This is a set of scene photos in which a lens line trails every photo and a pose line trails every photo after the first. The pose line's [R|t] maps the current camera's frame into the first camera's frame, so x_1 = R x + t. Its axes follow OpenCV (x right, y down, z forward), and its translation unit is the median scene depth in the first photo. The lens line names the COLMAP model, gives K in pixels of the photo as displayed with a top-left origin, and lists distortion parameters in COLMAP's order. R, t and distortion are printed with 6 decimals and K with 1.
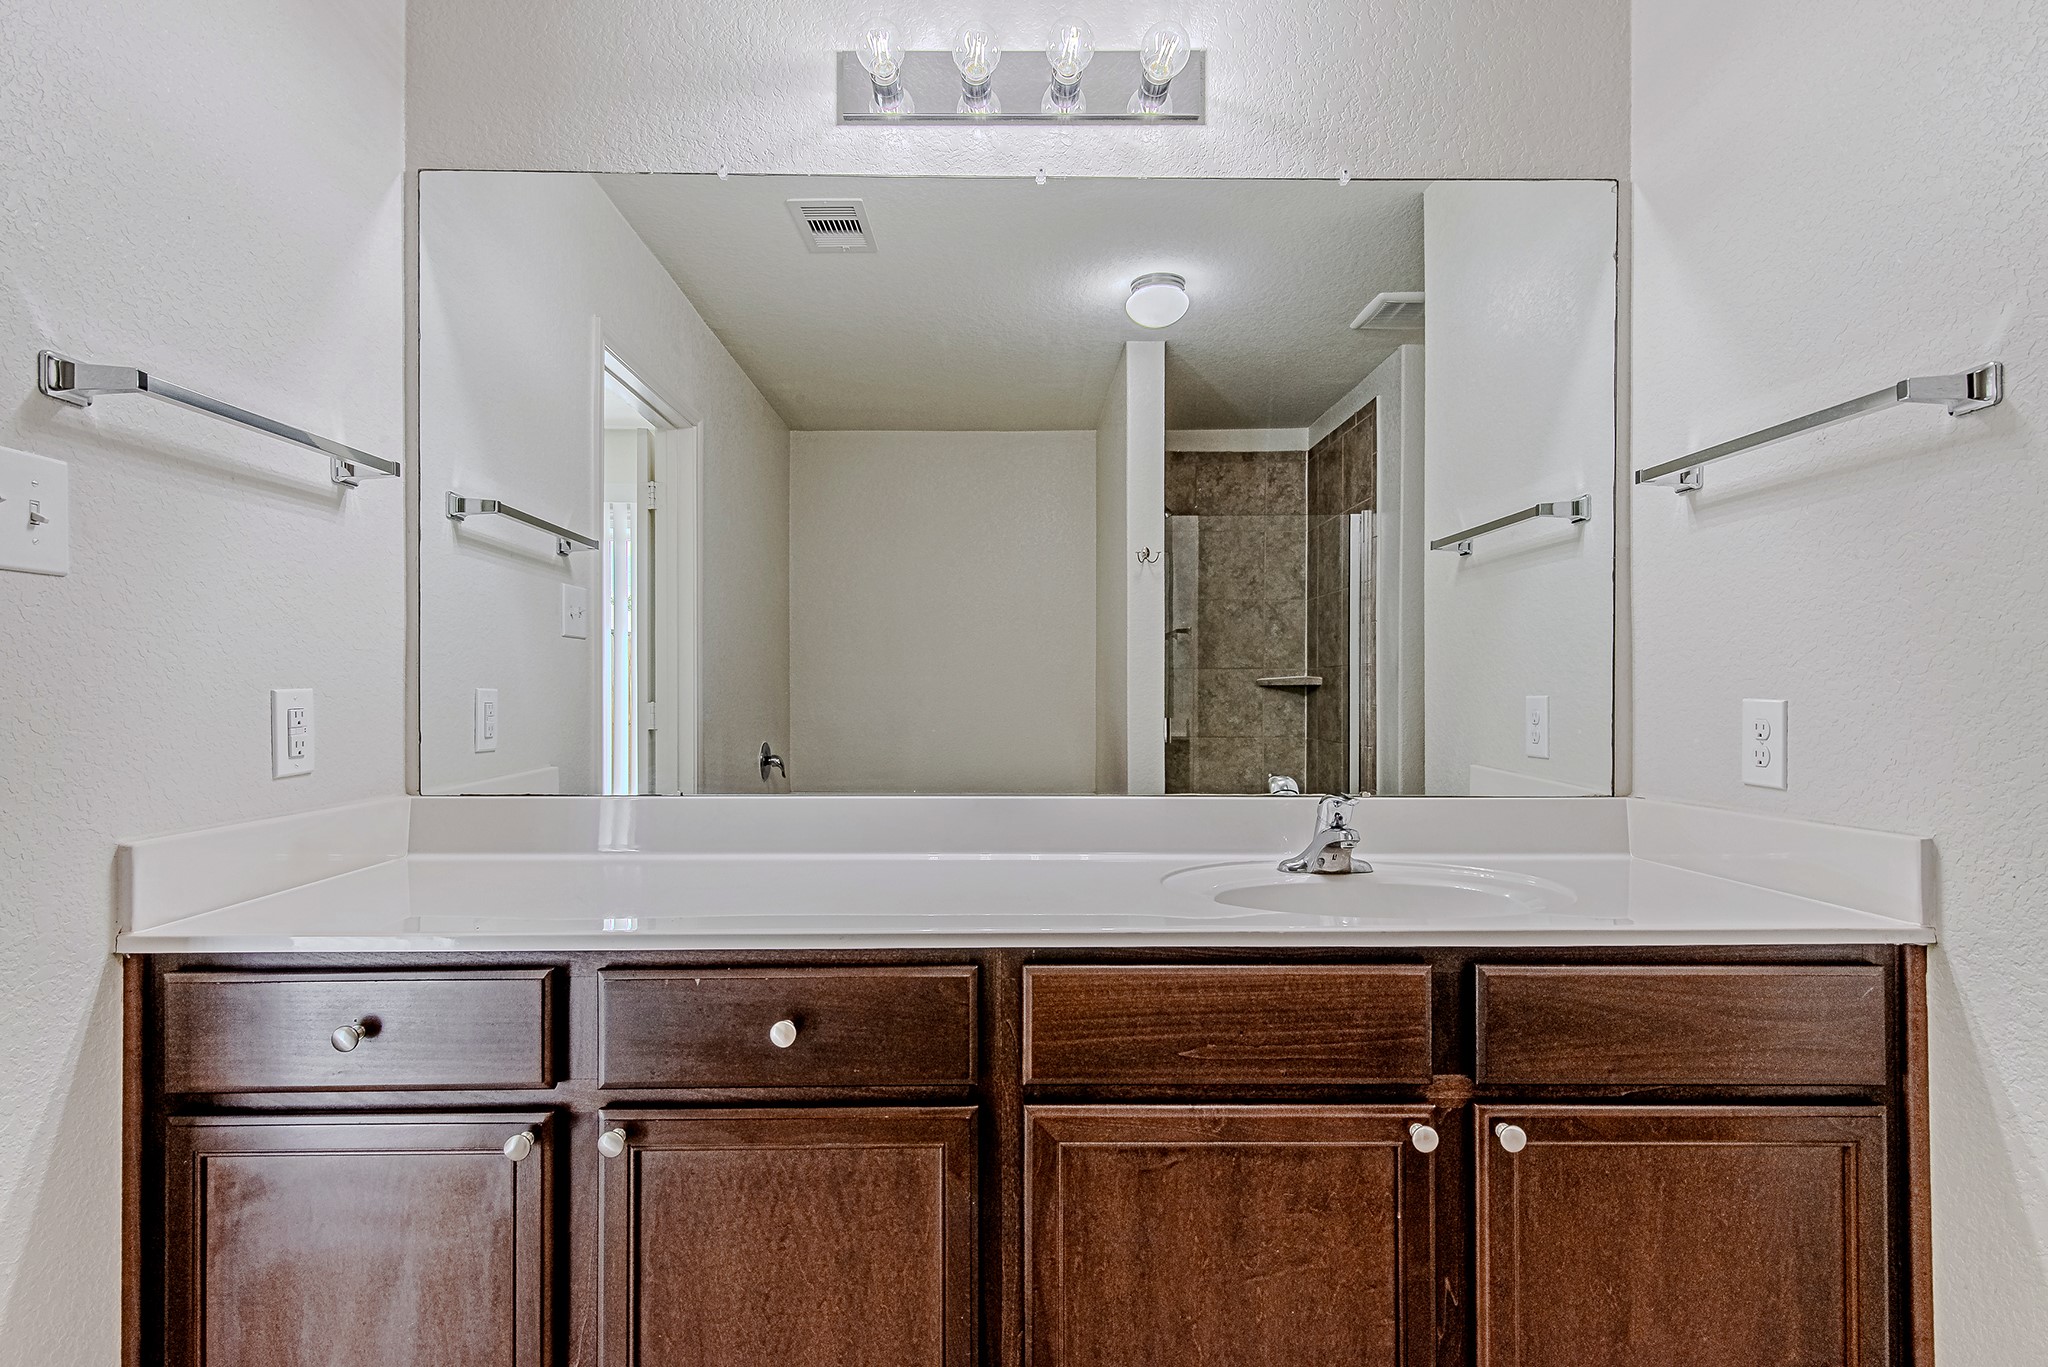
lens RADIAL K [[989.7, 0, 1011.7], [0, 989.7, 677.1], [0, 0, 1]] dist [0.003079, -0.000271]
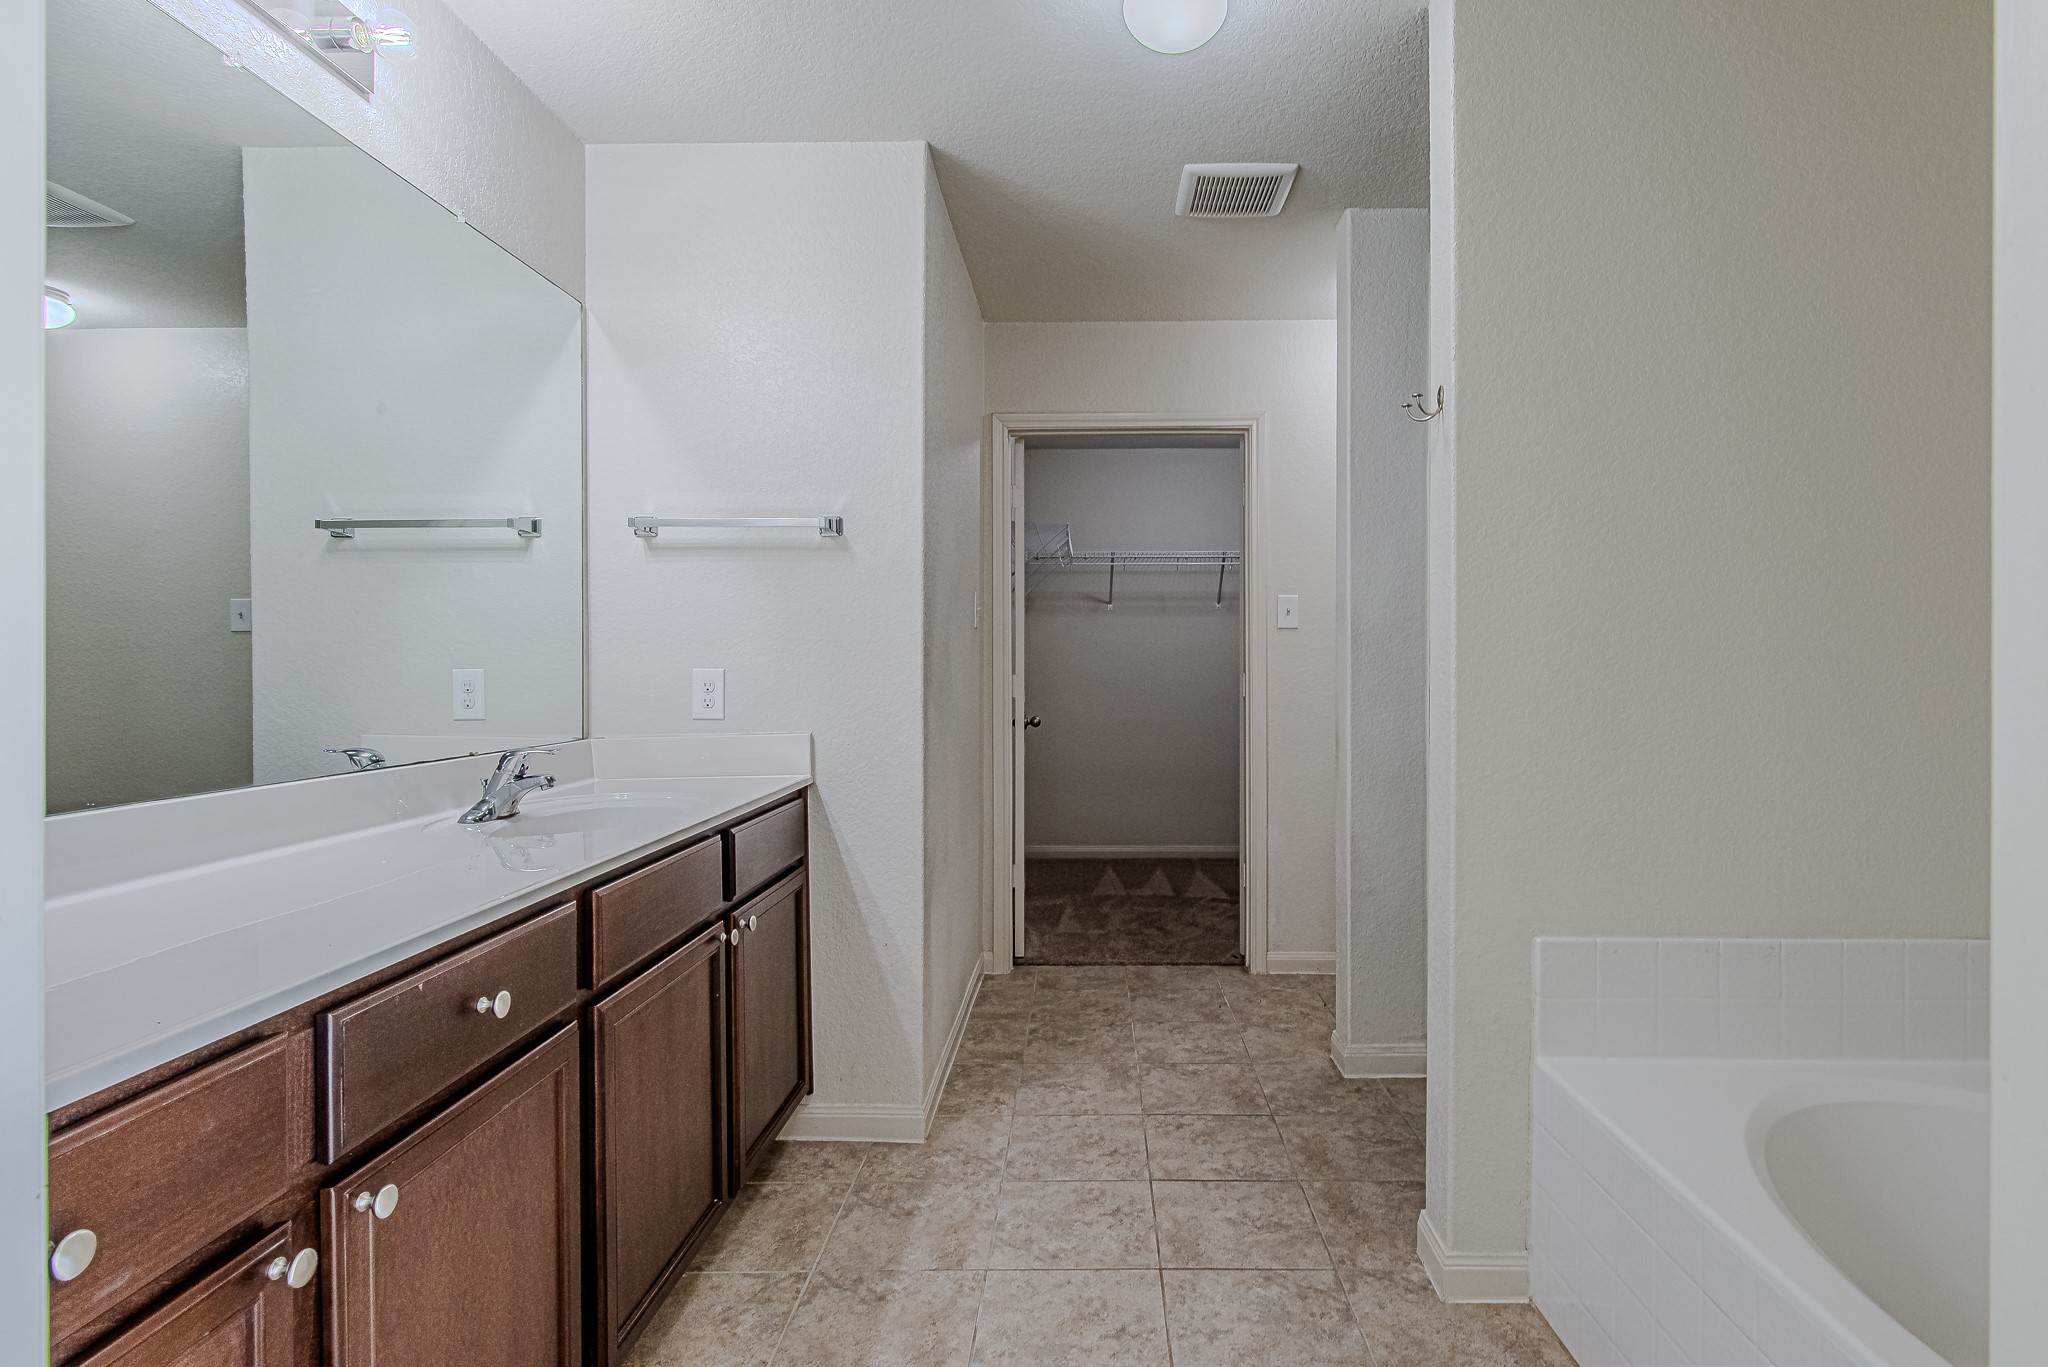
lens RADIAL K [[989.7, 0, 1011.7], [0, 989.7, 677.1], [0, 0, 1]] dist [0.003079, -0.000271]
pose [[0.099344, -0.015918, 0.994926, -0.928266], [-0.007839, 0.999828, 0.016779, 0.003580], [-0.995022, -0.009466, 0.099202, 0.305919]]
